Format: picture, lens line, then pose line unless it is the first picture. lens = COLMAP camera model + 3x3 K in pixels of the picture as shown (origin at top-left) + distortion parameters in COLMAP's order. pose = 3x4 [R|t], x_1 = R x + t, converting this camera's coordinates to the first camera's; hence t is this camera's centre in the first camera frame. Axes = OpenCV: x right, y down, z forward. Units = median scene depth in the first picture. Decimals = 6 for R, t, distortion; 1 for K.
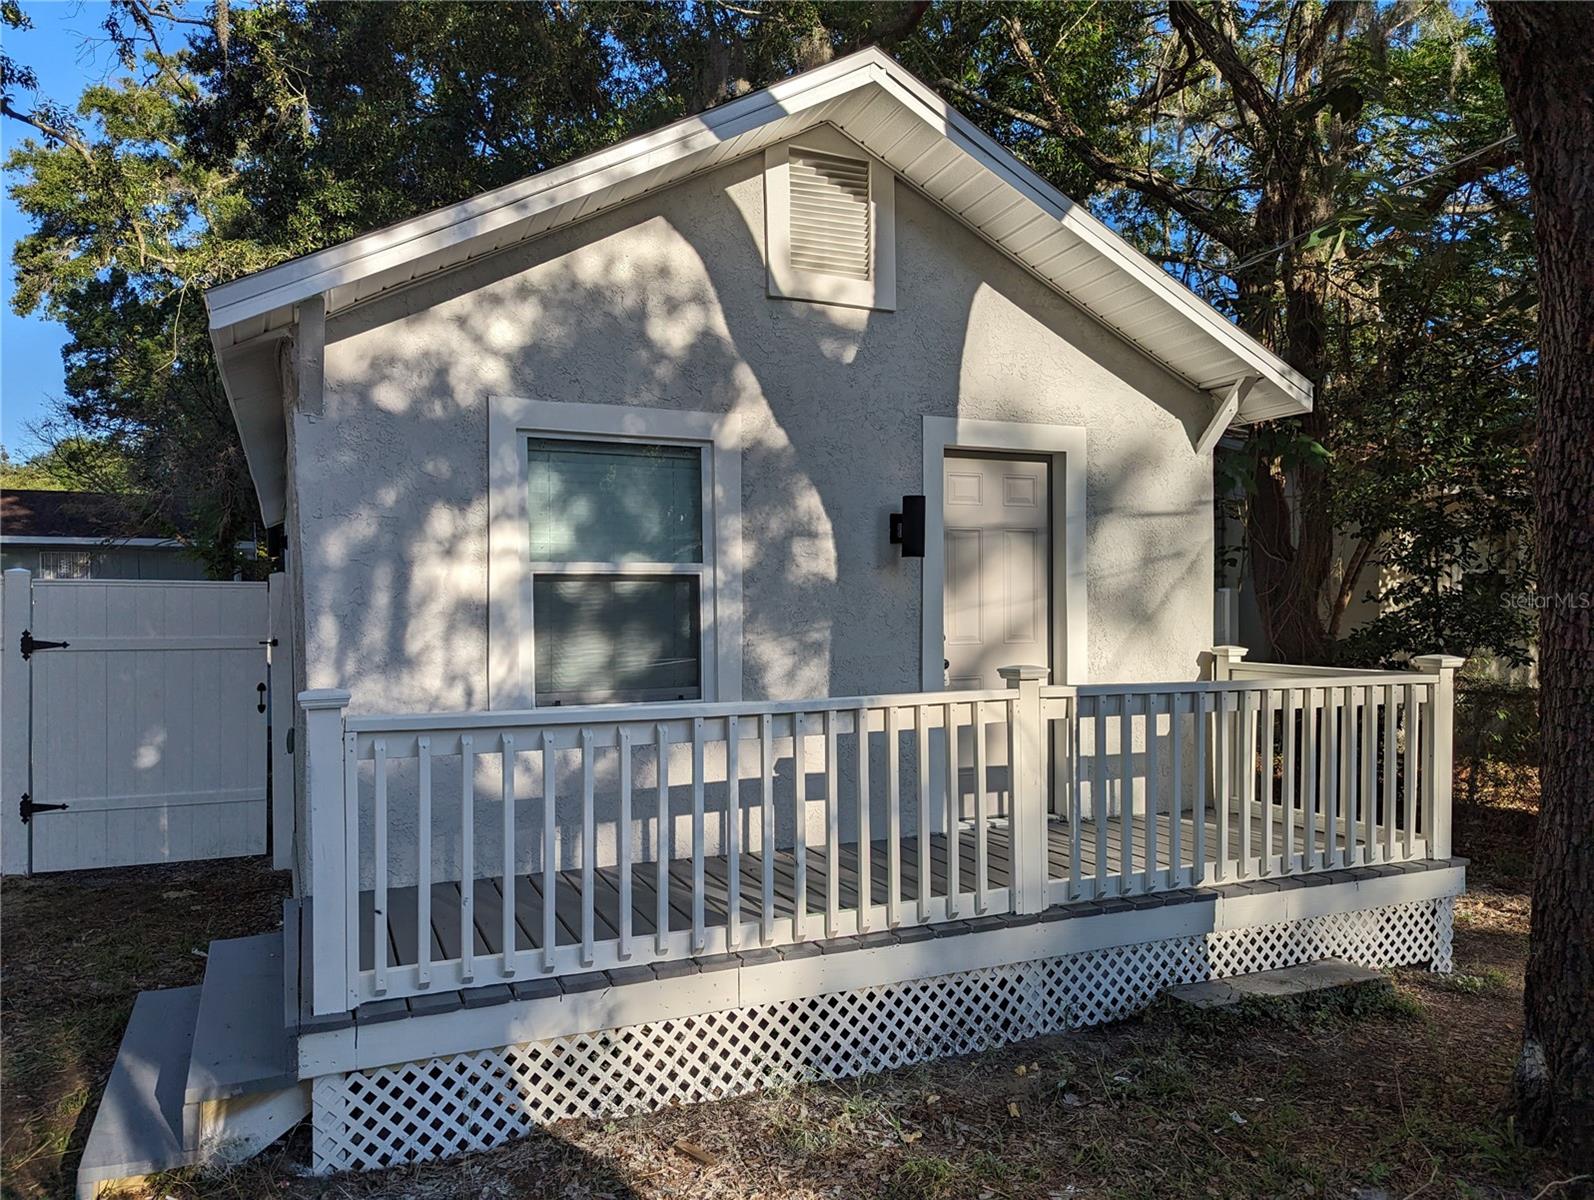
lens RADIAL K [[1123.9, 0, 776.9], [0, 1123.9, 614.3], [0, 0, 1]] dist [0.035228, -0.004733]
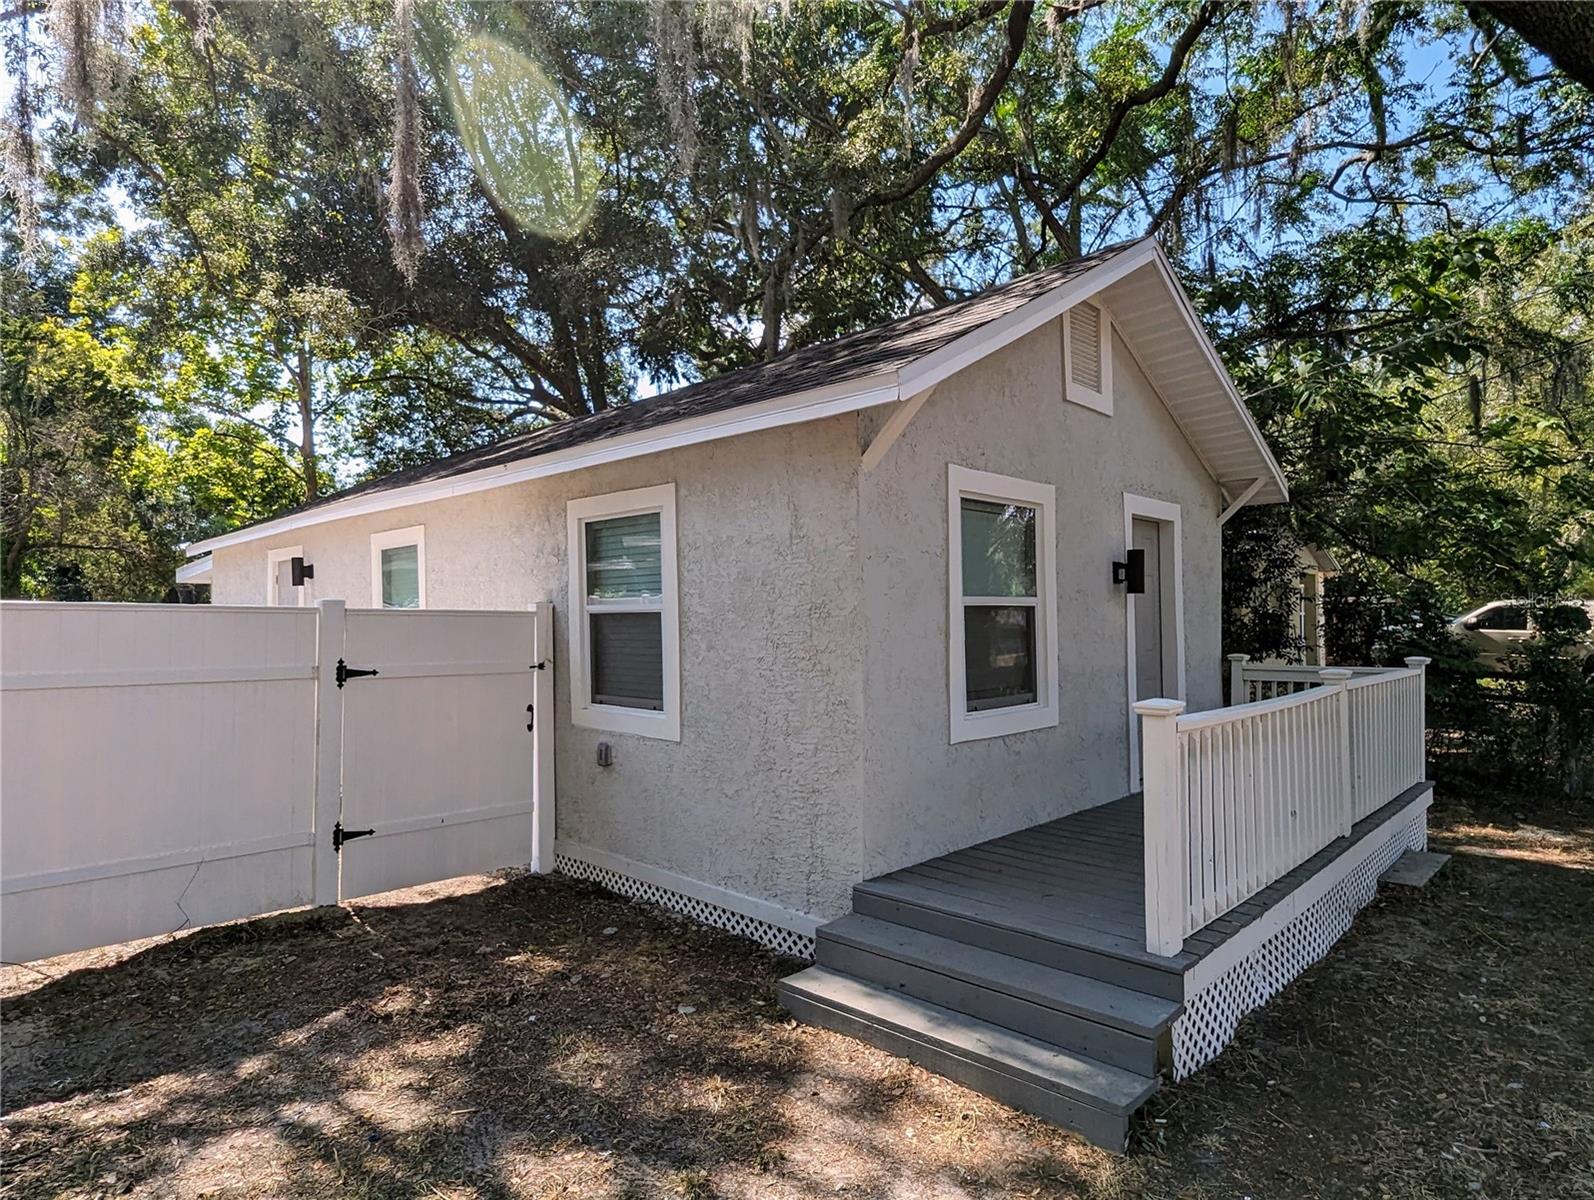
lens RADIAL K [[903.8, 0, 794.1], [0, 903.8, 605.8], [0, 0, 1]] dist [0.000304, 0.001995]
pose [[0.926828, 0.002806, 0.375477, -0.904820], [0.009069, 0.999513, -0.029854, -0.008342], [-0.375378, 0.031075, 0.926351, 0.165528]]
